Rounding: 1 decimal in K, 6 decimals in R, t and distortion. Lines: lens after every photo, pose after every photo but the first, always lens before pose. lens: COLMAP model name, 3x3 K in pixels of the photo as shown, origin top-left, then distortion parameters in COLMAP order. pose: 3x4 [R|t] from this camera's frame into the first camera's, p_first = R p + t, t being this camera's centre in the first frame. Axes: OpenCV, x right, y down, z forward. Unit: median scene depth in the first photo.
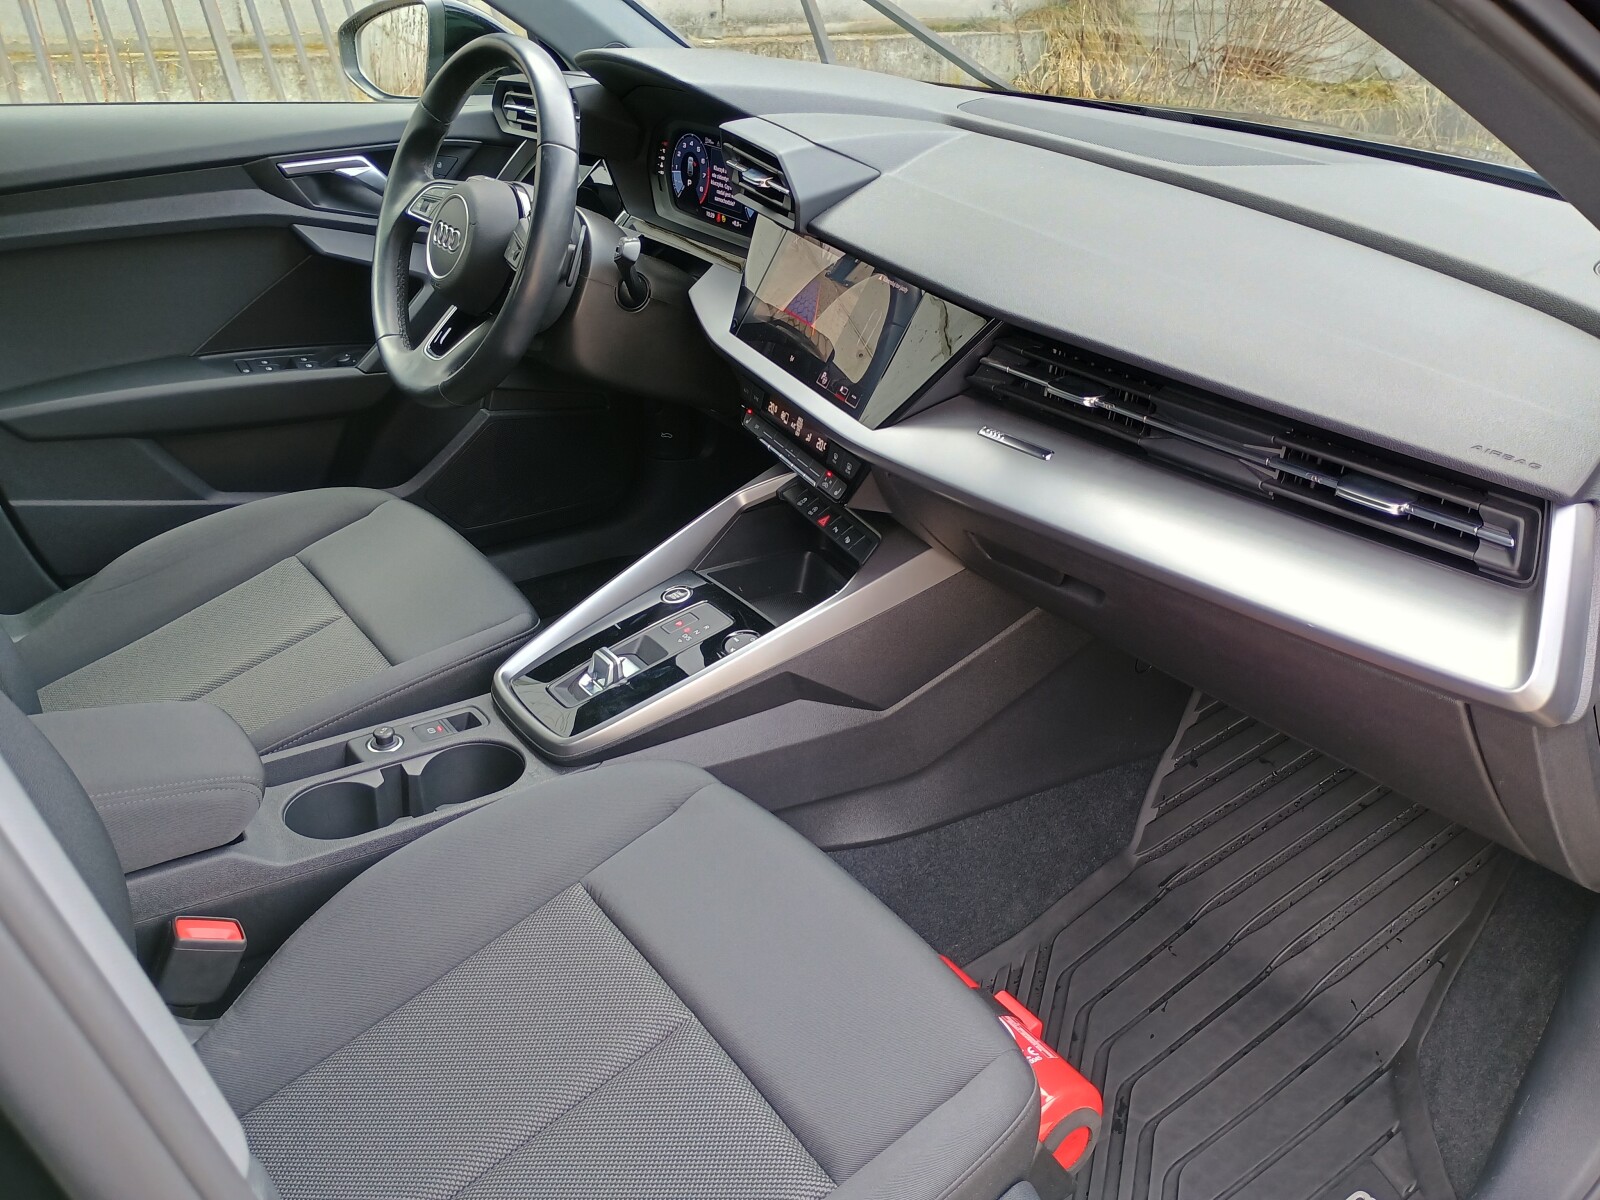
lens RADIAL K [[1401.6, 0, 801.6], [0, 1401.6, 613.4], [0, 0, 1]] dist [0.058535, -0.066306]
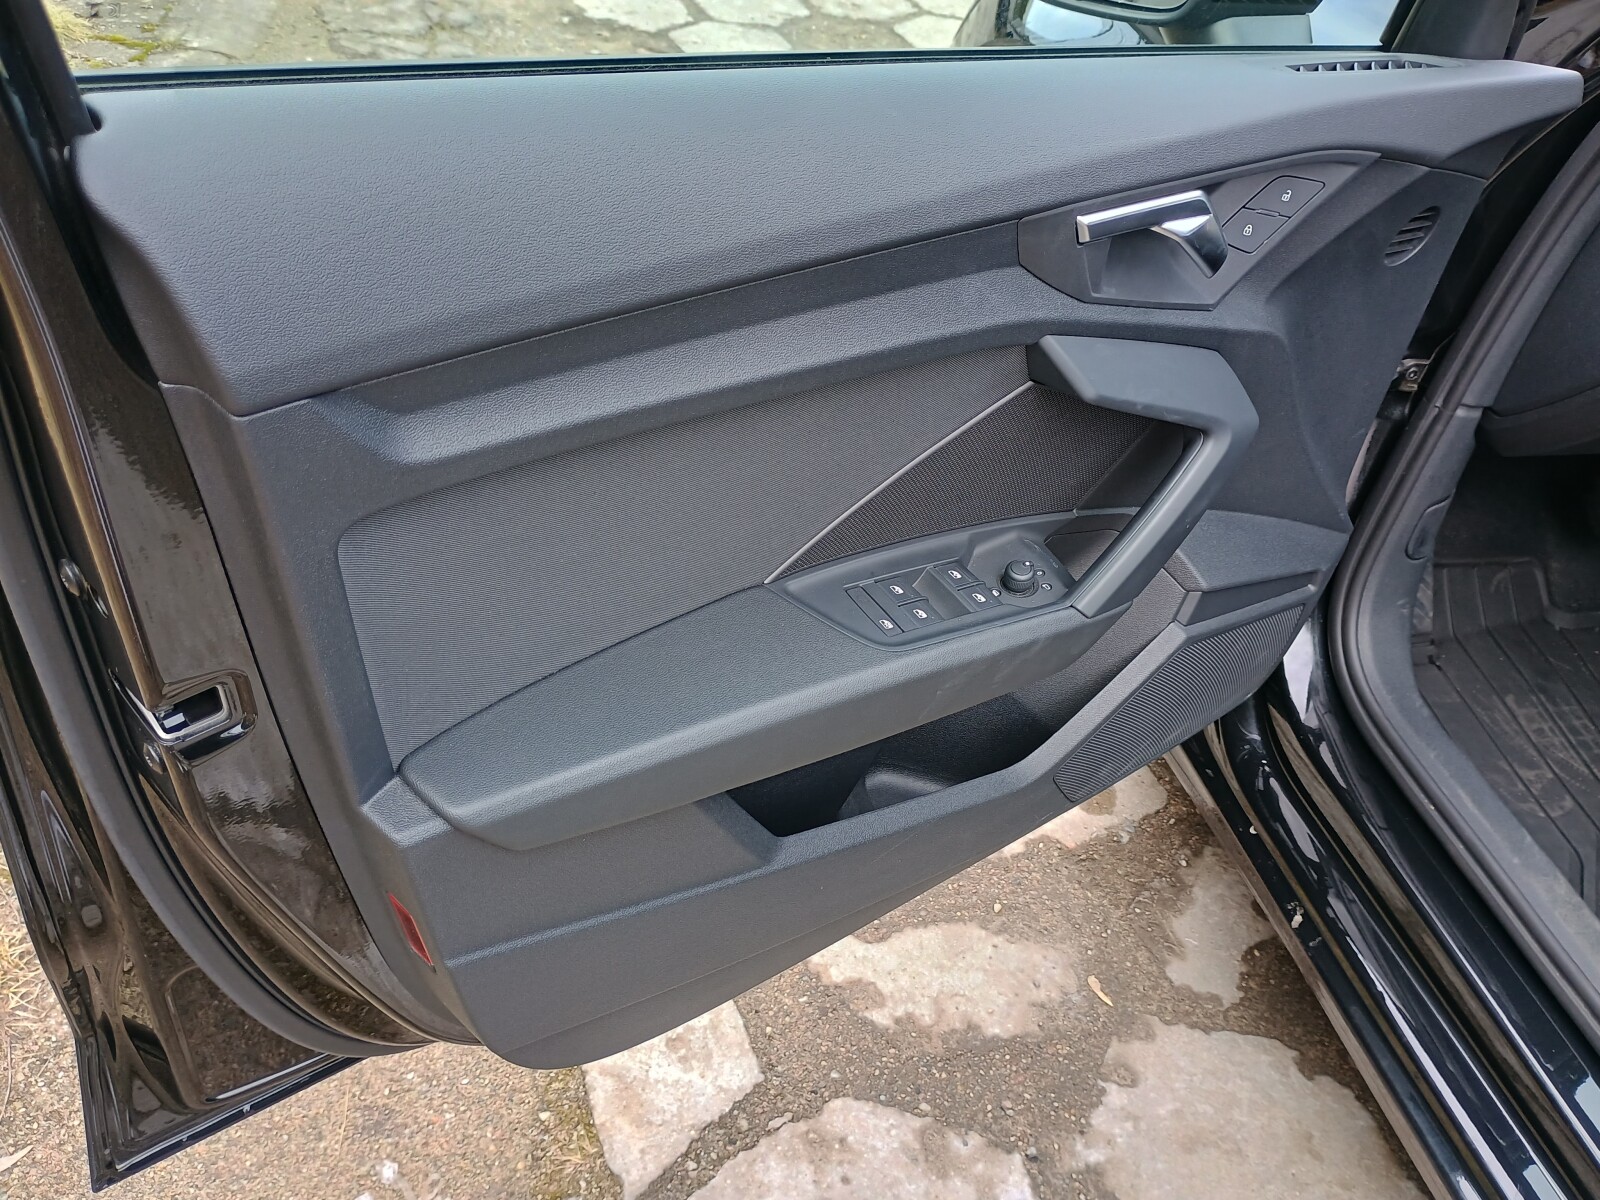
lens RADIAL K [[1401.6, 0, 795.4], [0, 1401.6, 609.3], [0, 0, 1]] dist [0.058535, -0.066306]
pose [[0.990107, 0.047912, 0.131884, -0.511644], [-0.069764, 0.983583, 0.166424, -0.266016], [-0.121745, -0.173978, 0.977195, 0.567362]]
